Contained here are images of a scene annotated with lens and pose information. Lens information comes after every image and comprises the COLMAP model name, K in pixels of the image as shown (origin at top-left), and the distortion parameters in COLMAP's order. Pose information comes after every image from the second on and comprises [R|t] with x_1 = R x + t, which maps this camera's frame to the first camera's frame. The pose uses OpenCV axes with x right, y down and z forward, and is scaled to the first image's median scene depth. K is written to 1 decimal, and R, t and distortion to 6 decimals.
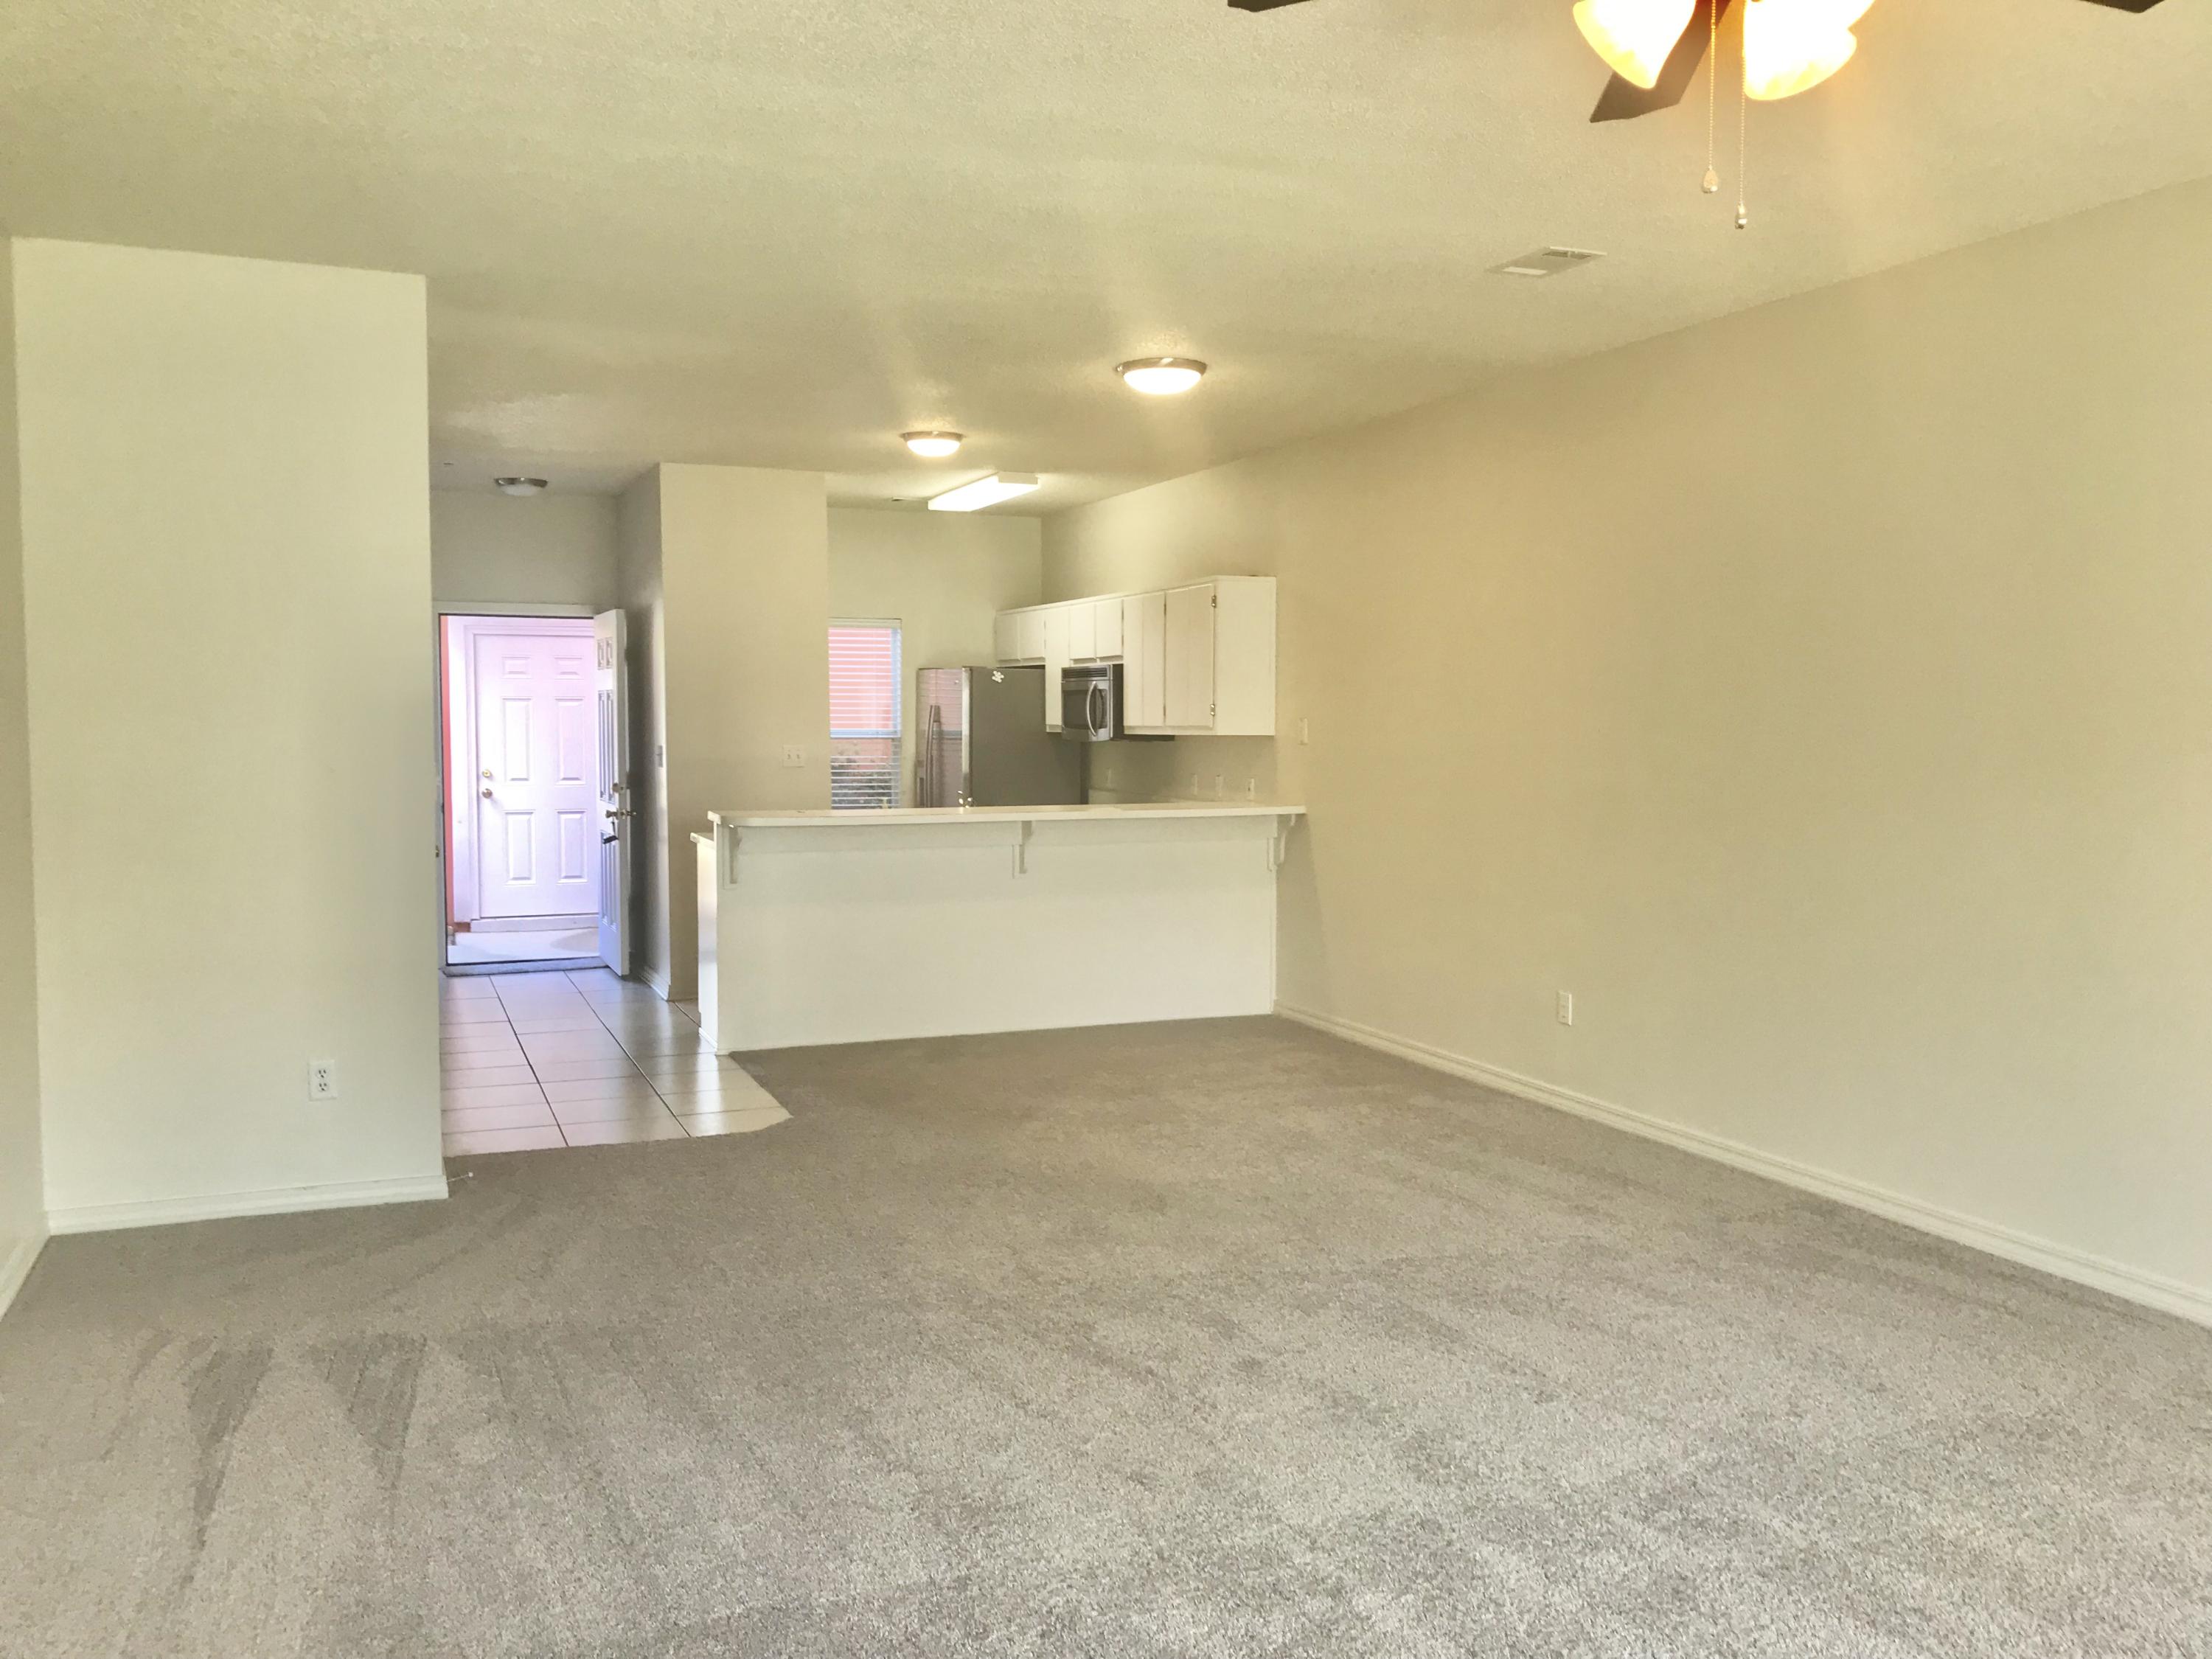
lens RADIAL K [[1788.3, 0, 1106.0], [0, 1788.3, 829.5], [0, 0, 1]] dist [0.099682, -0.212800]
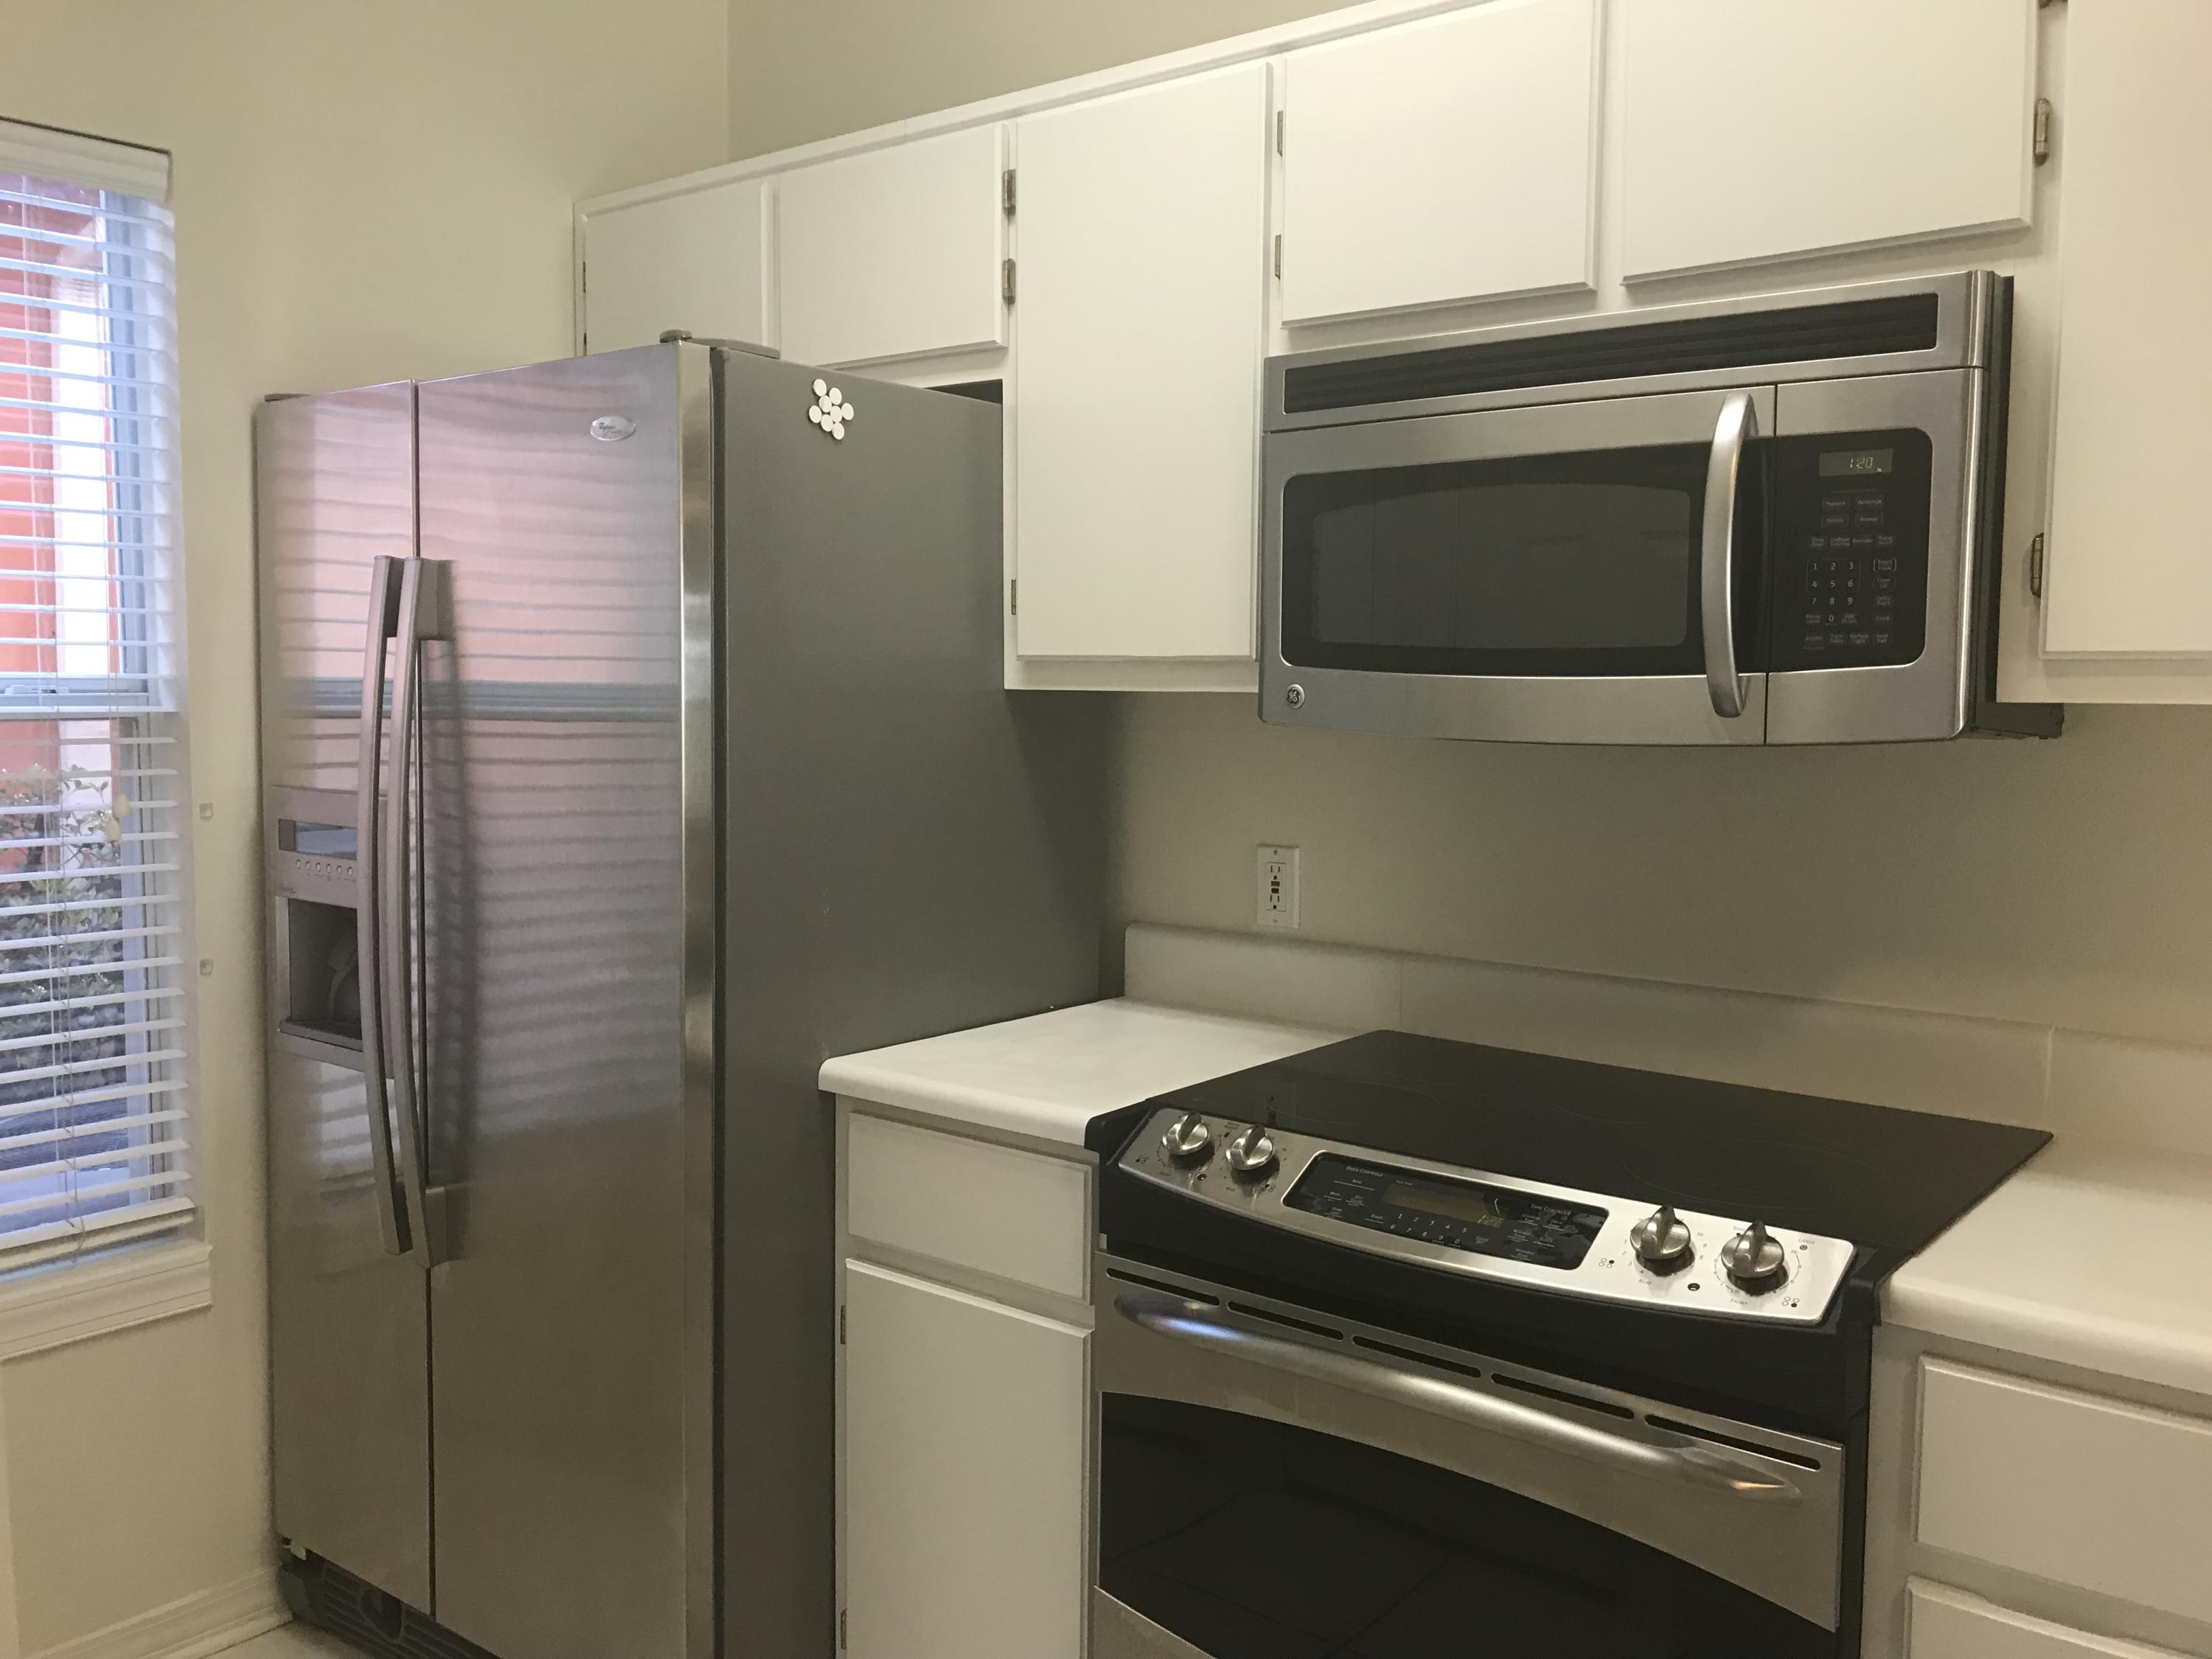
lens RADIAL K [[1788.3, 0, 1106.0], [0, 1788.3, 829.5], [0, 0, 1]] dist [0.099682, -0.212800]
pose [[0.877048, -0.039491, 0.478778, -0.138002], [0.026667, 0.999081, 0.033557, -0.046928], [-0.479663, -0.016663, 0.877295, 0.846612]]
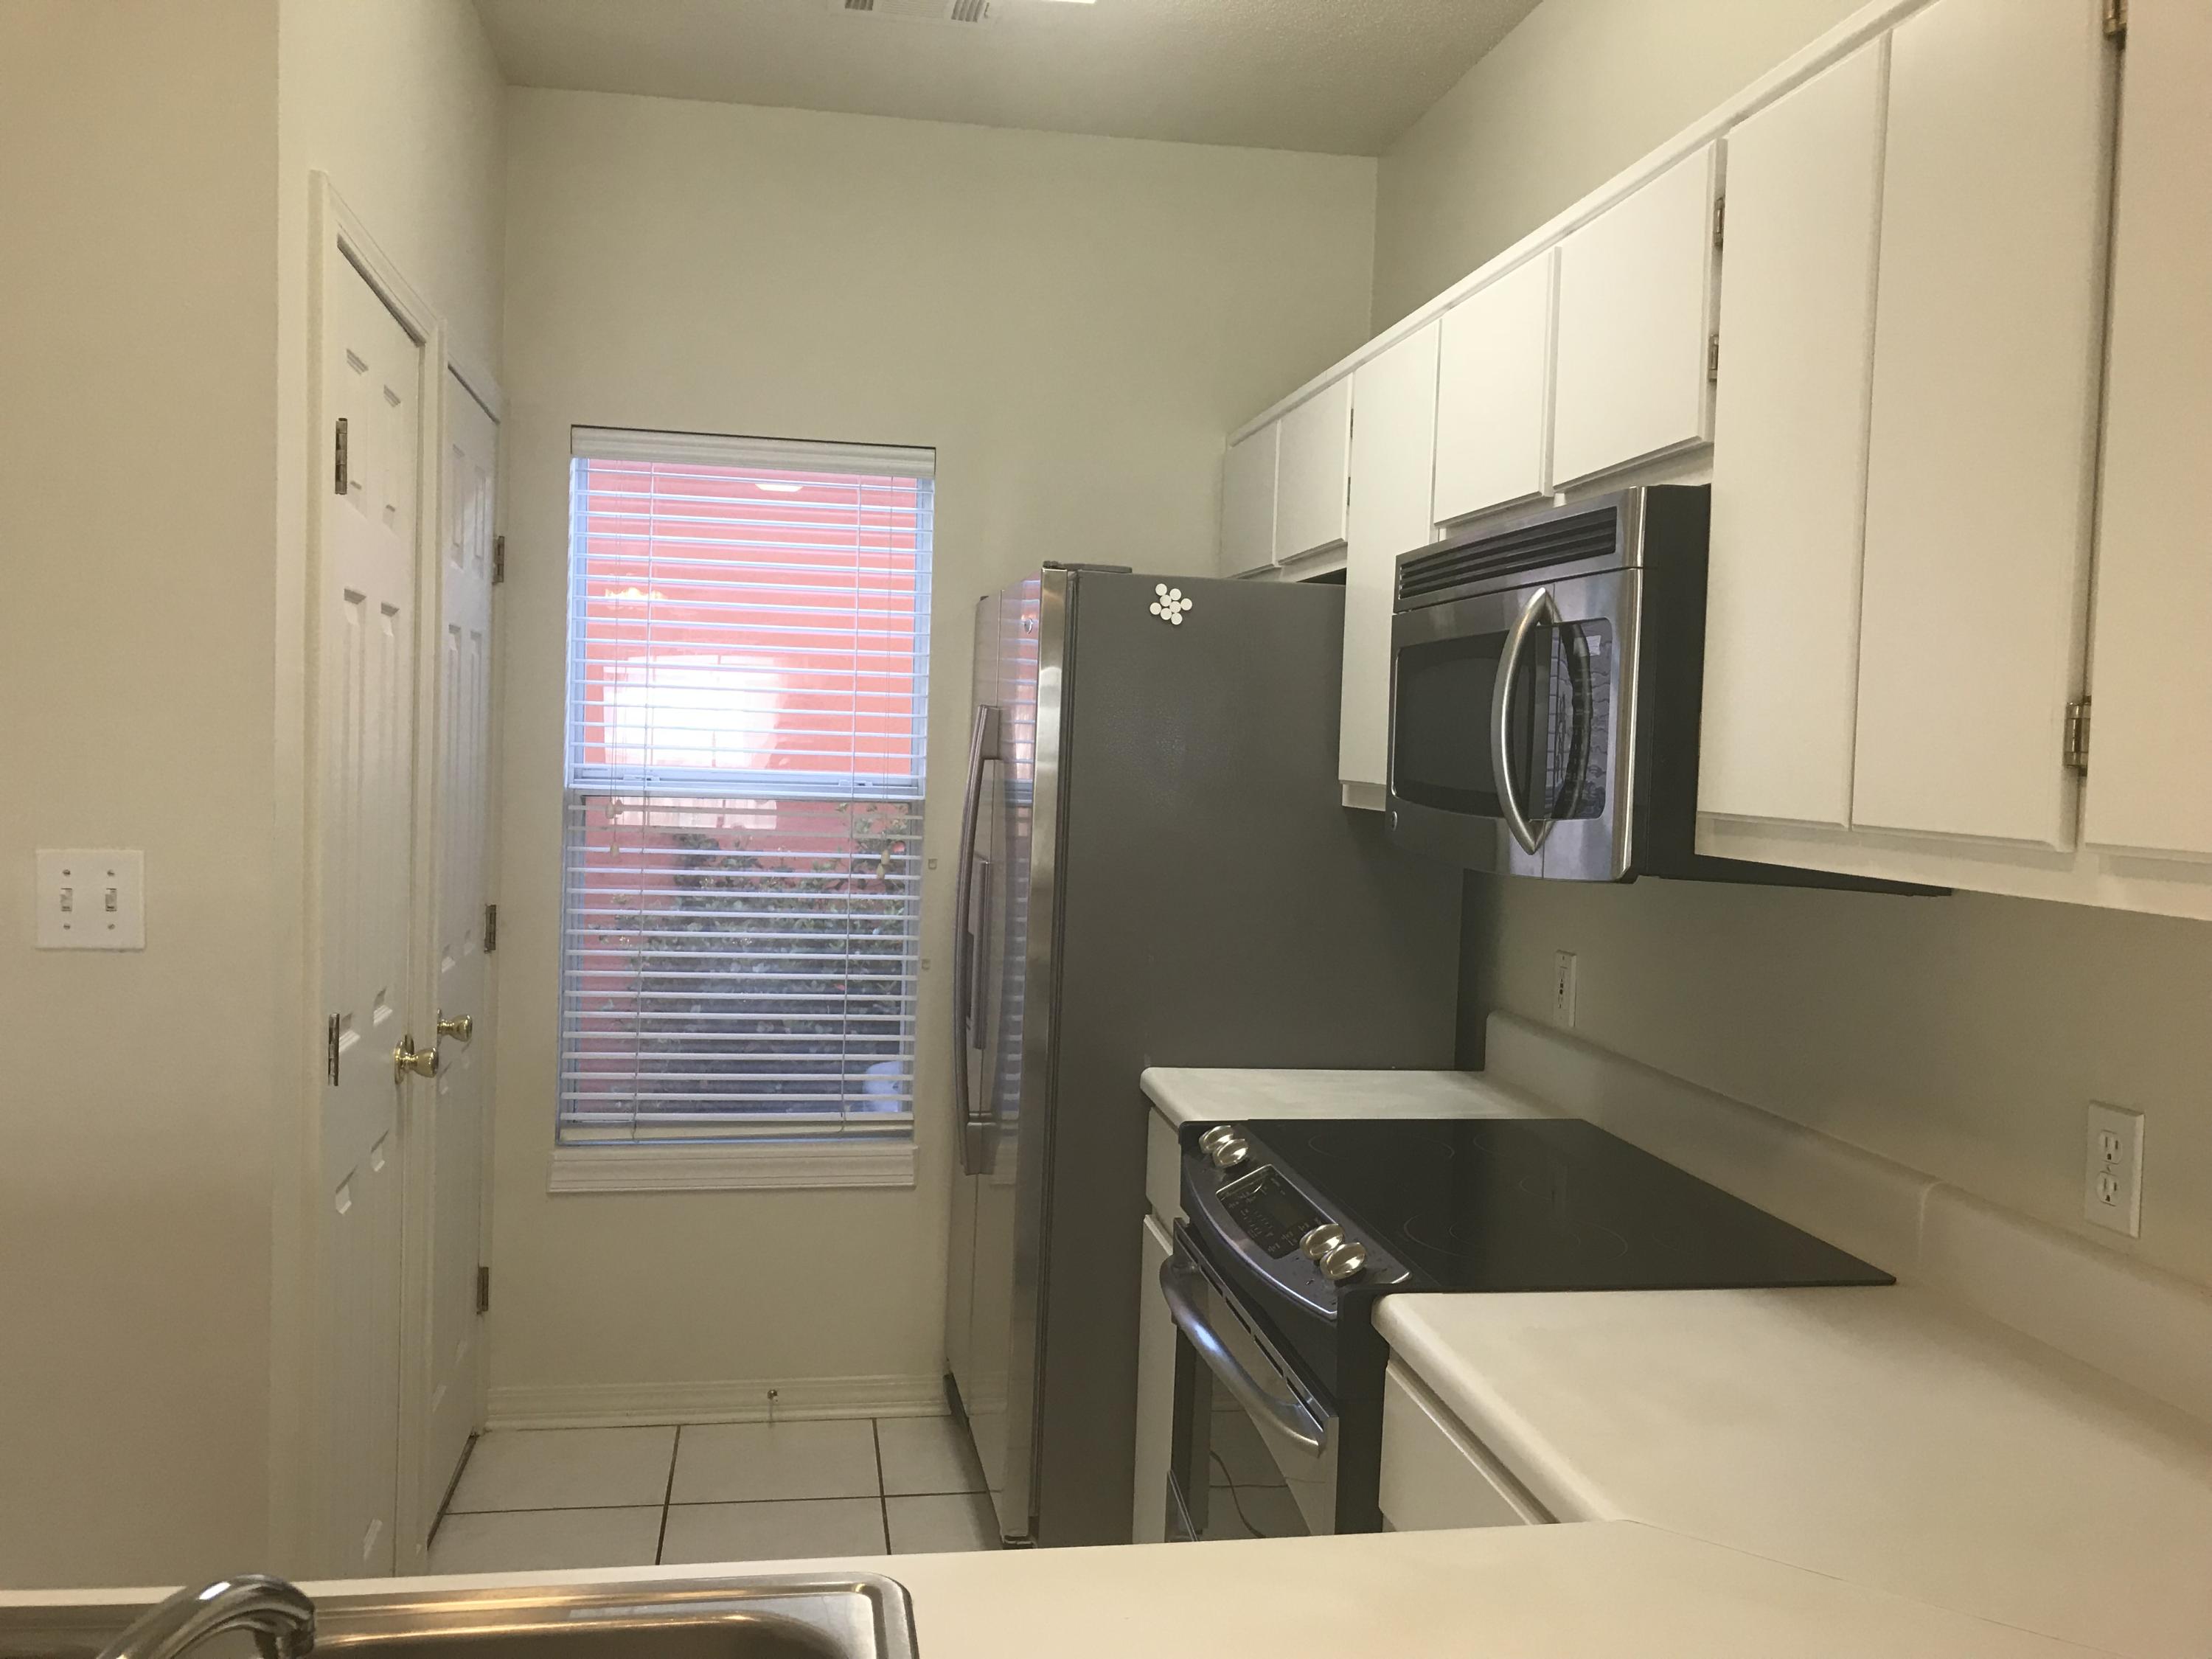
lens RADIAL K [[1788.3, 0, 1106.0], [0, 1788.3, 829.5], [0, 0, 1]] dist [0.099682, -0.212800]
pose [[0.974706, 0.038567, -0.220136, -0.007956], [-0.042722, 0.998987, -0.014140, -0.048054], [0.219368, 0.023187, 0.975367, 0.758328]]
